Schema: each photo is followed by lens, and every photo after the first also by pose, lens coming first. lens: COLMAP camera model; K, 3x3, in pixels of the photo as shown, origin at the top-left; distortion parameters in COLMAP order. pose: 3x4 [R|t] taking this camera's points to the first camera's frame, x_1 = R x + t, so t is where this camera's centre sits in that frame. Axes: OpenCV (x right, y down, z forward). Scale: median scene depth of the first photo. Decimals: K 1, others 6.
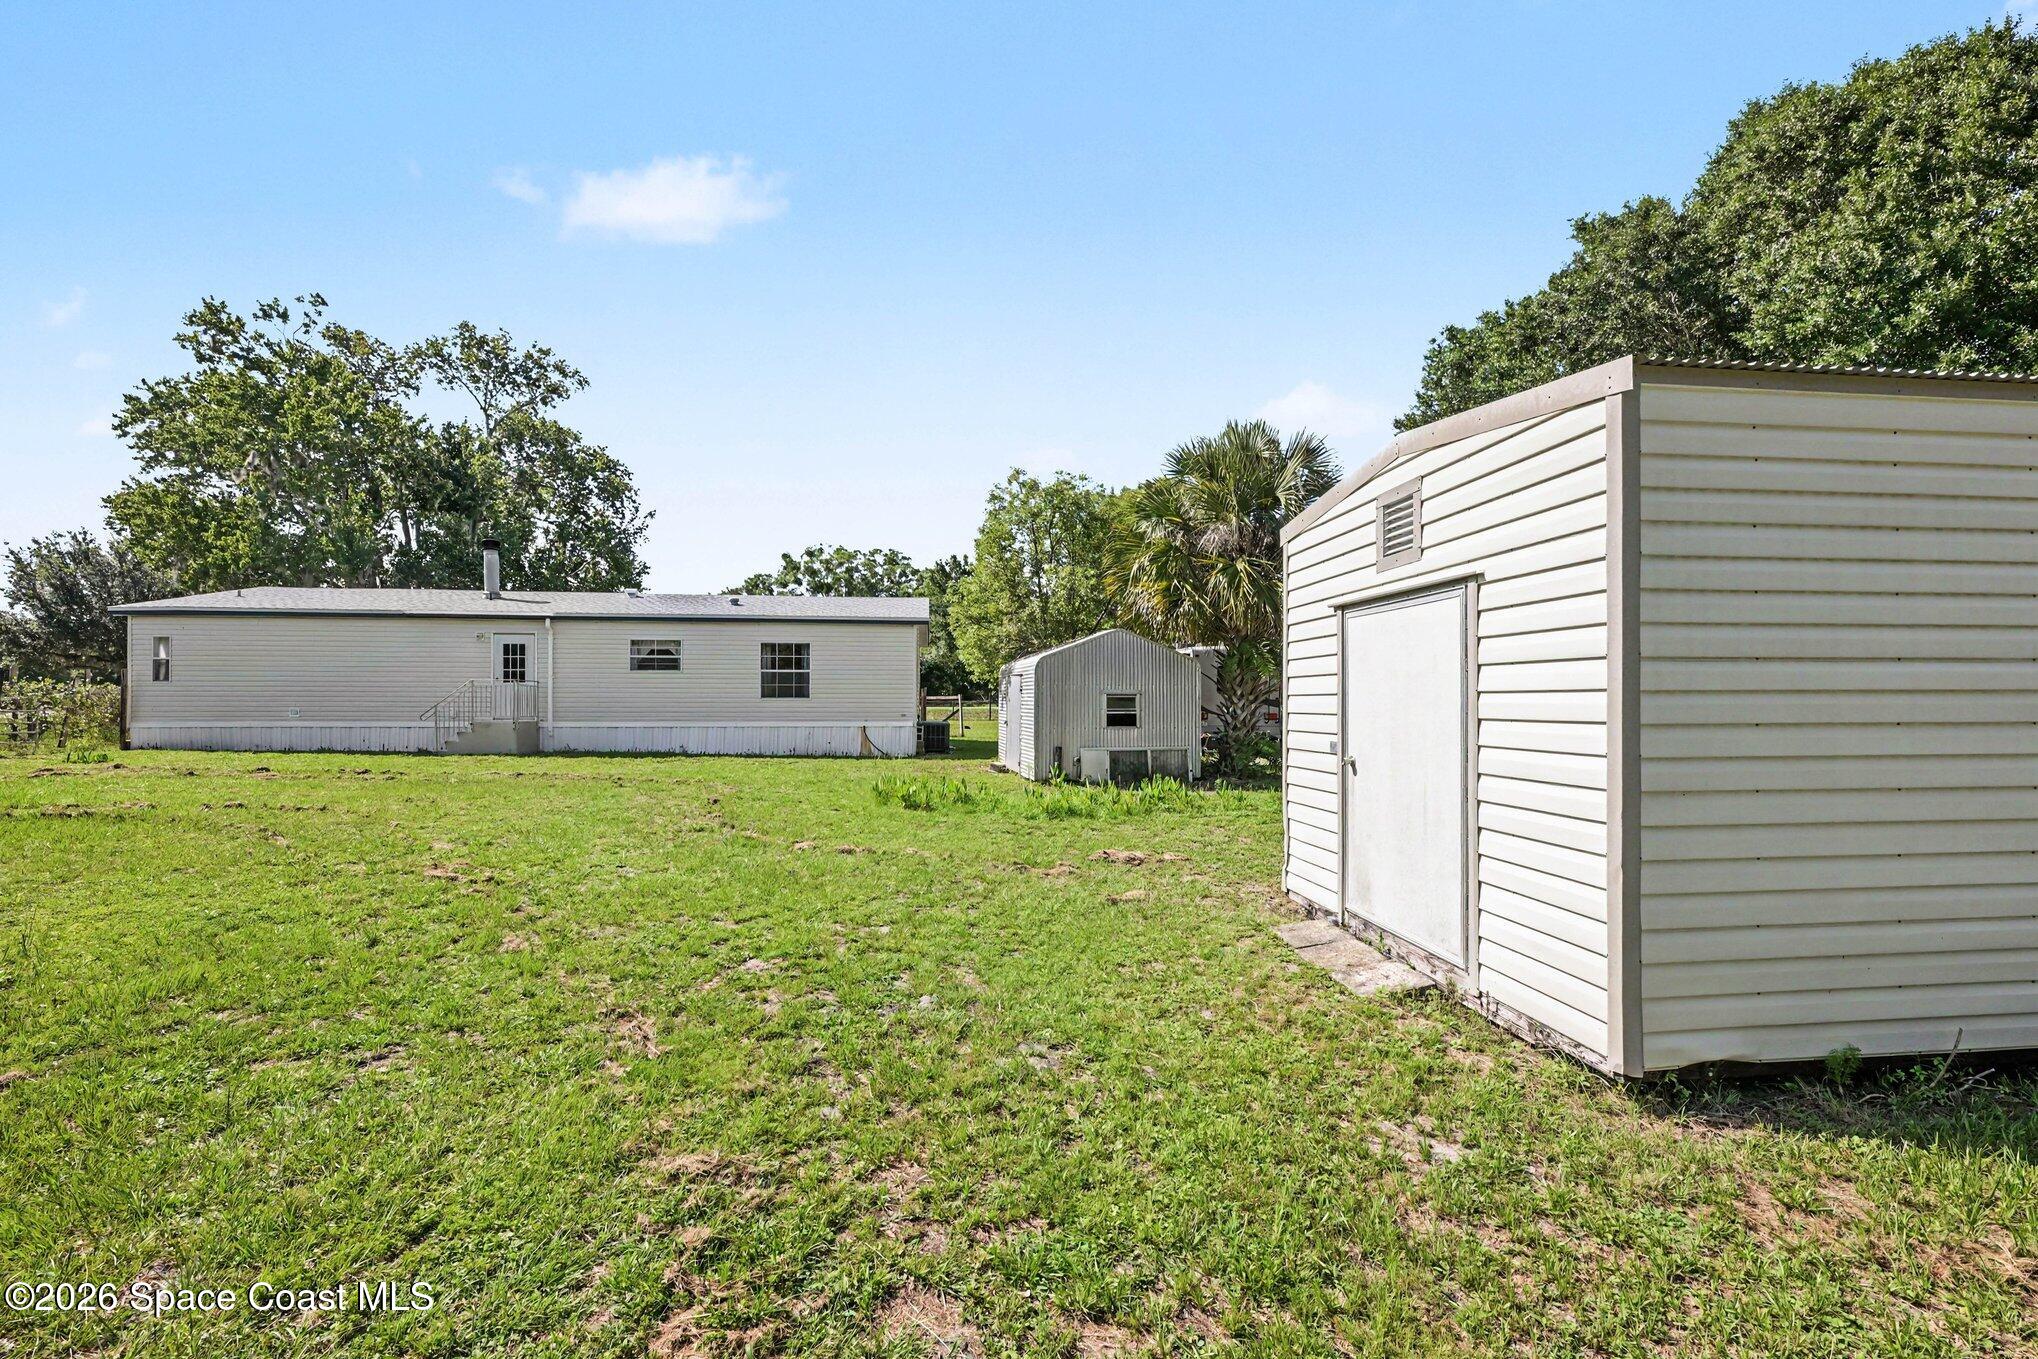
lens RADIAL K [[806.0, 0, 1019.0], [0, 806.0, 679.5], [0, 0, 1]] dist [0.001513, -0.003344]
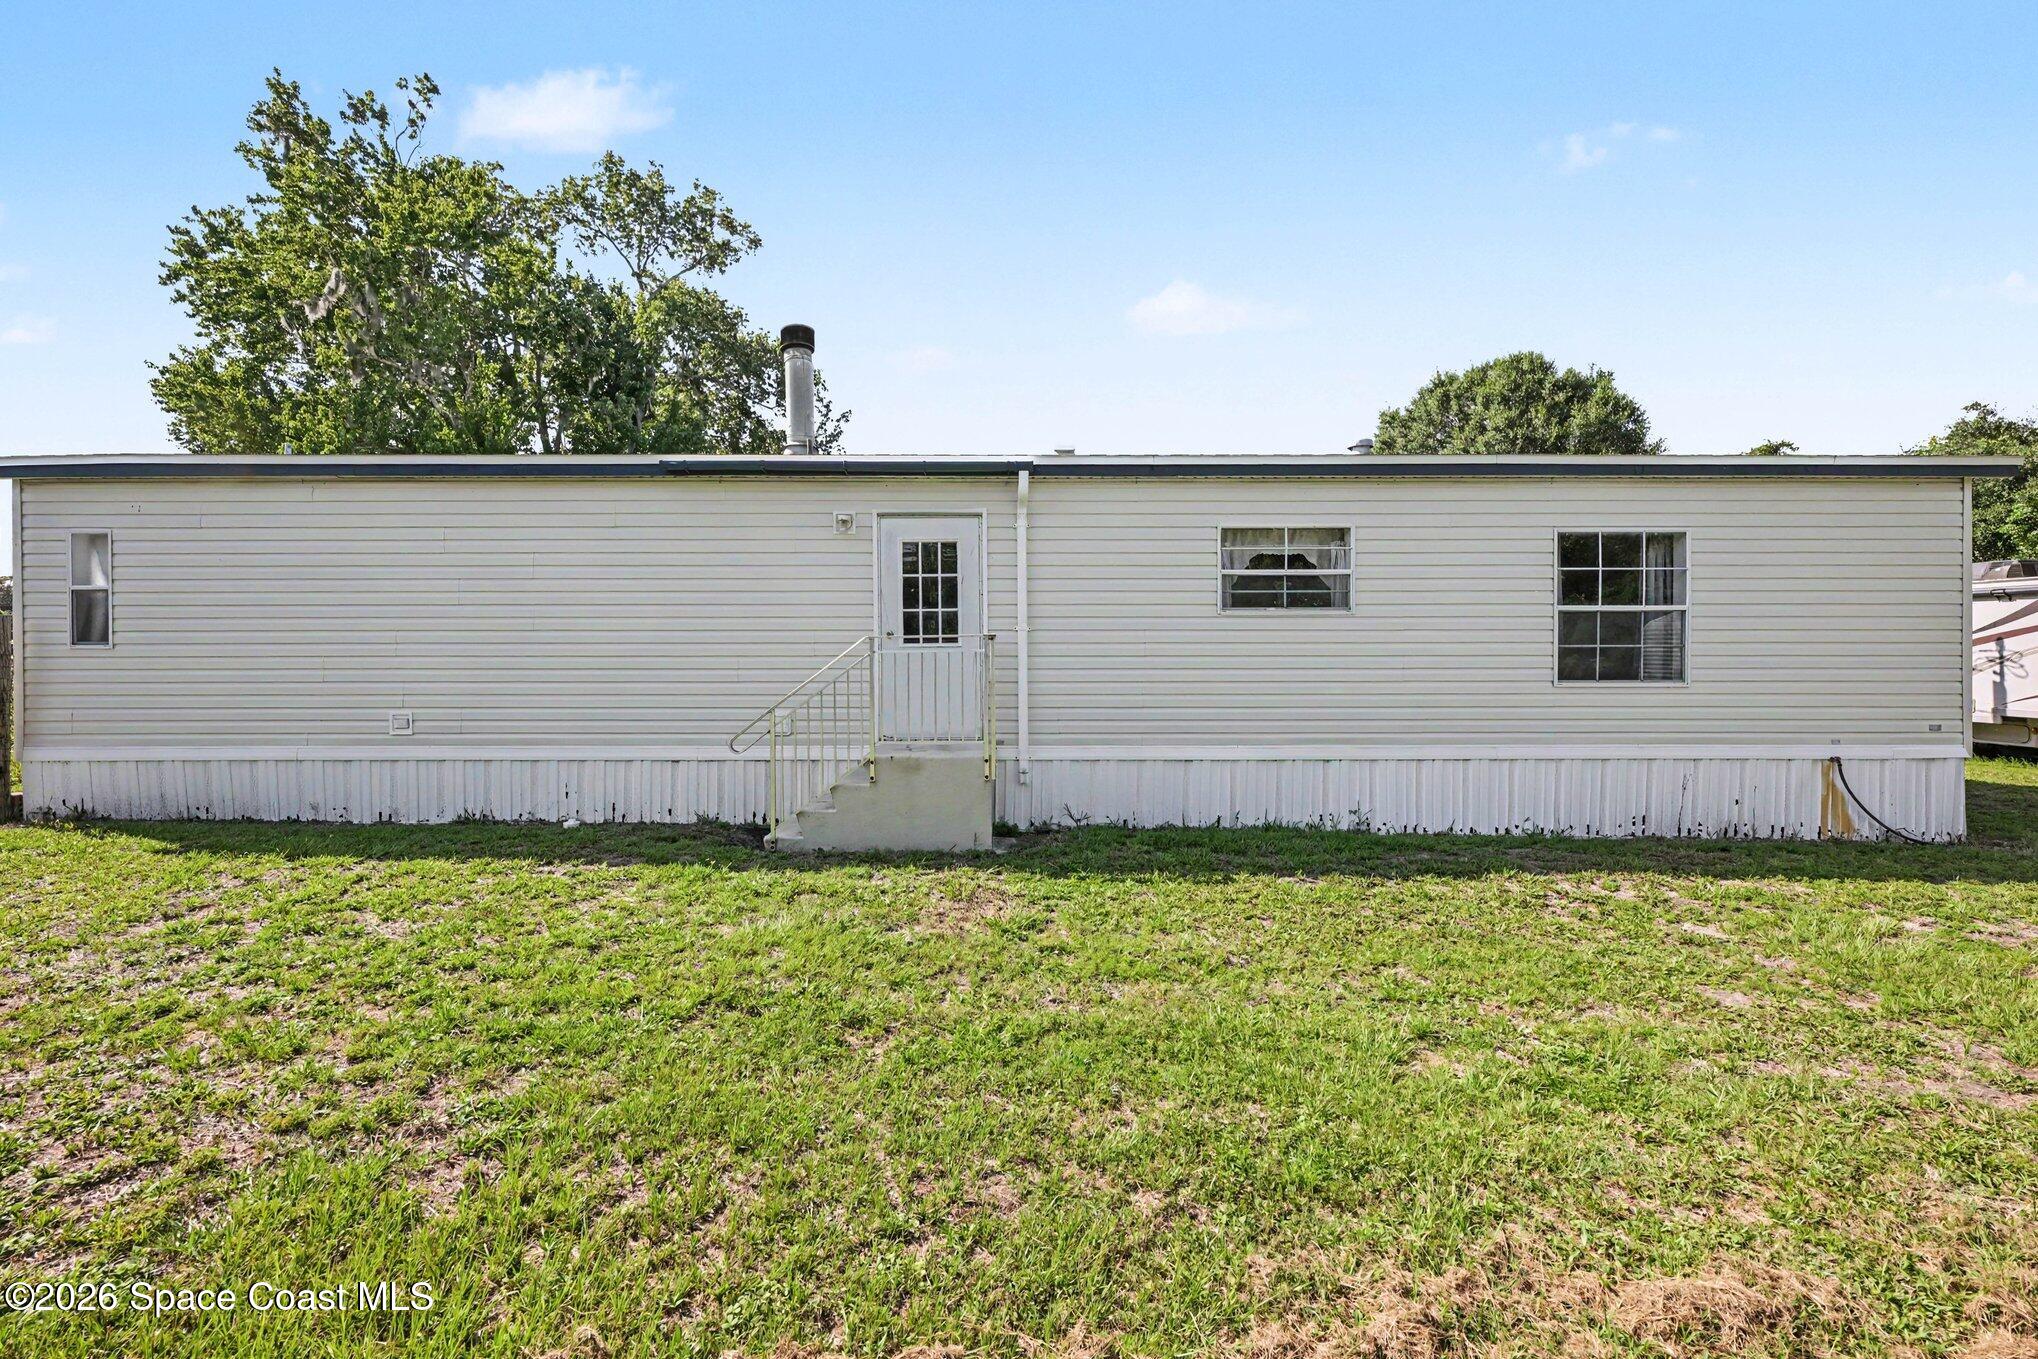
lens RADIAL K [[791.2, 0, 982.6], [0, 791.2, 658.7], [0, 0, 1]] dist [0.002740, 0.000252]
pose [[0.993620, -0.003289, -0.112729, -0.332162], [0.006438, 0.999599, 0.027579, 0.000398], [0.112593, -0.028129, 0.993243, 0.375179]]
